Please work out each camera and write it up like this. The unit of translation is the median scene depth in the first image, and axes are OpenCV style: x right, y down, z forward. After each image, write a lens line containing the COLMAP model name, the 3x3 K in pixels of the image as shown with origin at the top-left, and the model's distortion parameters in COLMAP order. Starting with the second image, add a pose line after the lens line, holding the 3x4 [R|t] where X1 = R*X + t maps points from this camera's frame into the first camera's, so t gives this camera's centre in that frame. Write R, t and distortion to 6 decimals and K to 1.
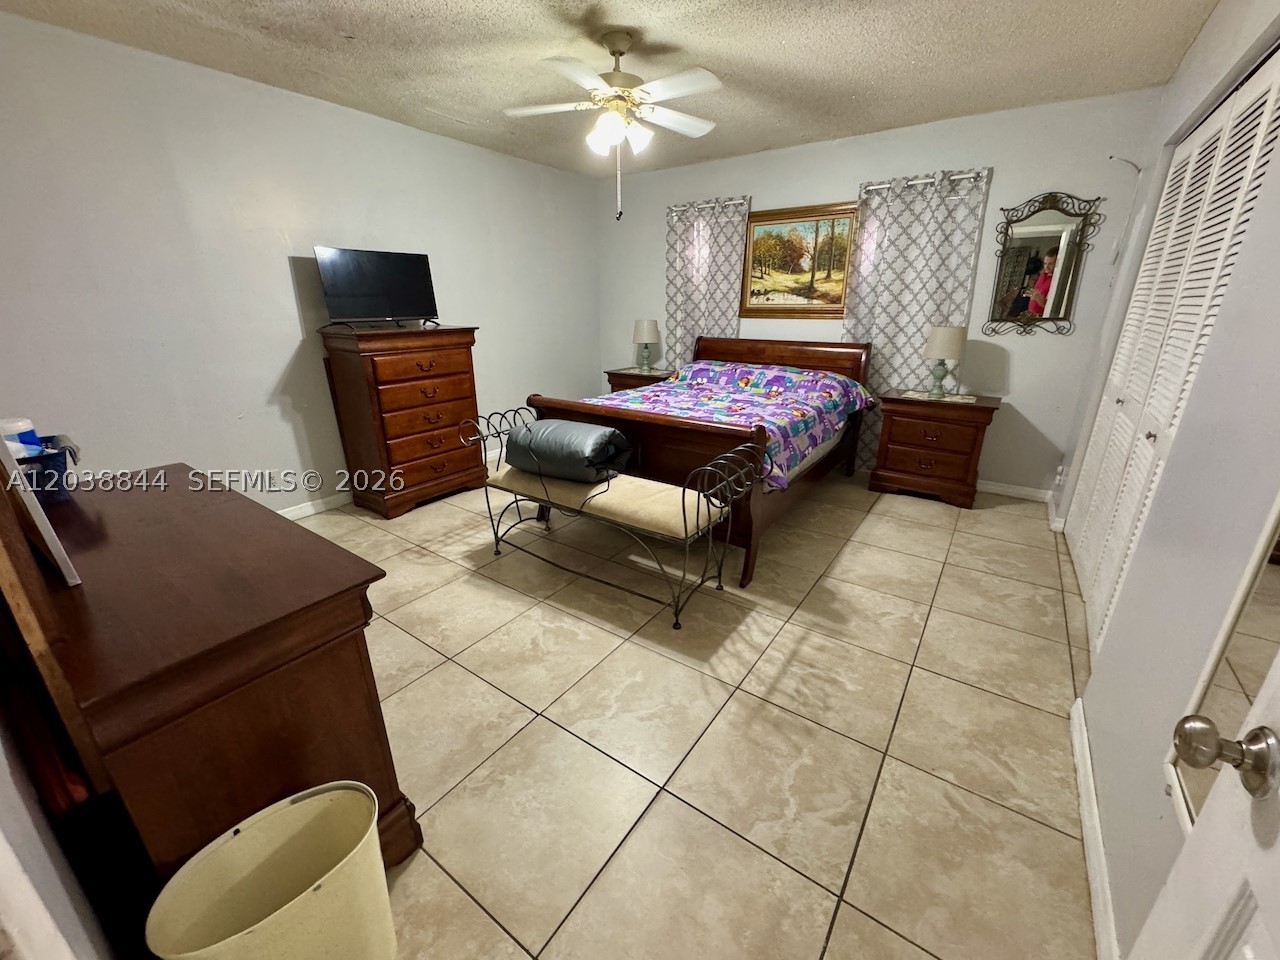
lens RADIAL K [[512.0, 0, 643.8], [0, 512.0, 478.7], [0, 0, 1]] dist [-0.001596, 0.000177]
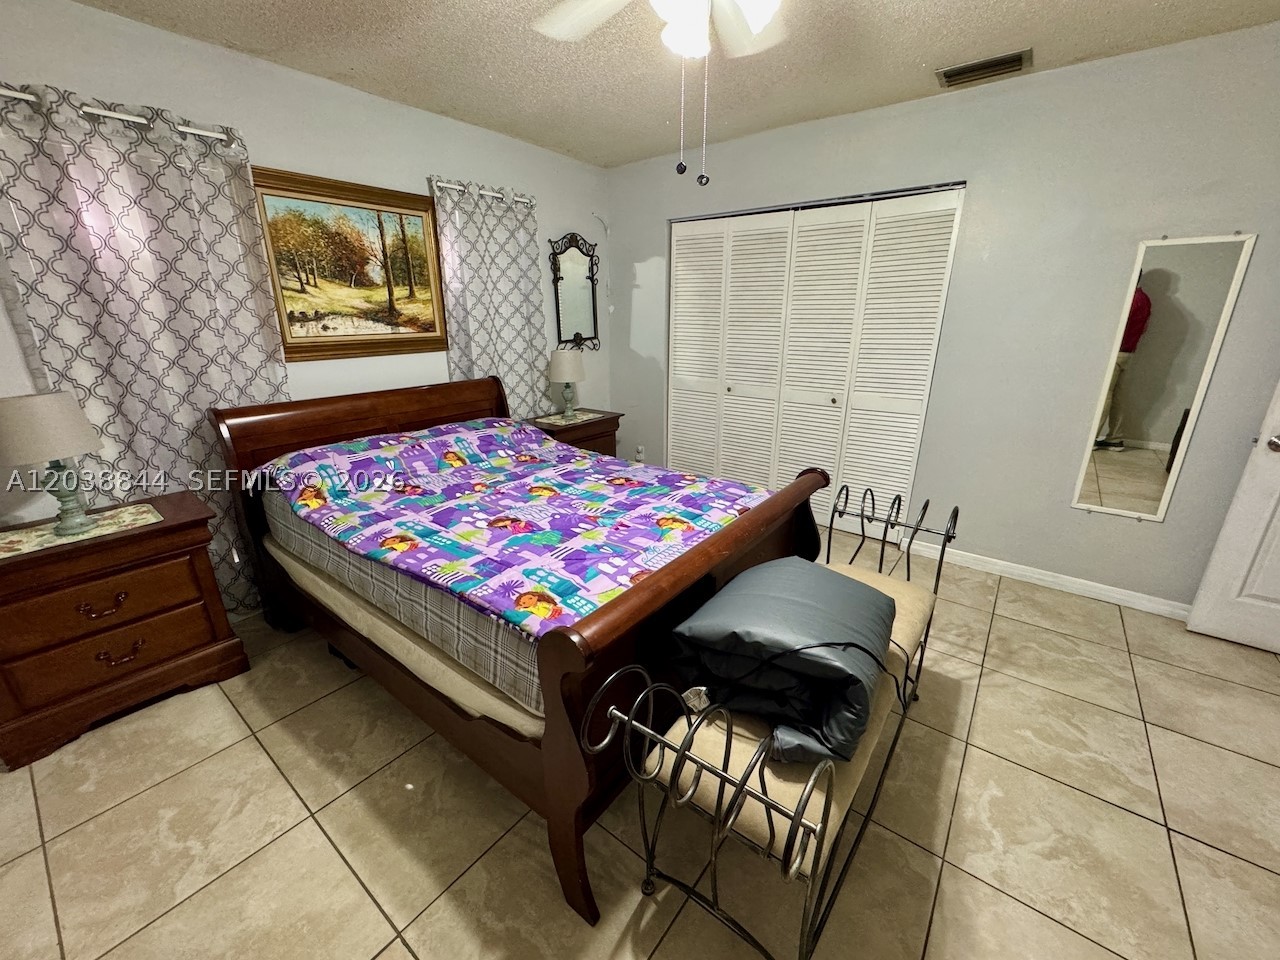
lens RADIAL K [[512.0, 0, 642.0], [0, 512.0, 478.2], [0, 0, 1]] dist [-0.001596, 0.000177]
pose [[0.048779, -0.308218, 0.950064, -0.379377], [0.328759, 0.903148, 0.276118, -0.252887], [-0.943153, 0.298873, 0.145384, 0.663490]]
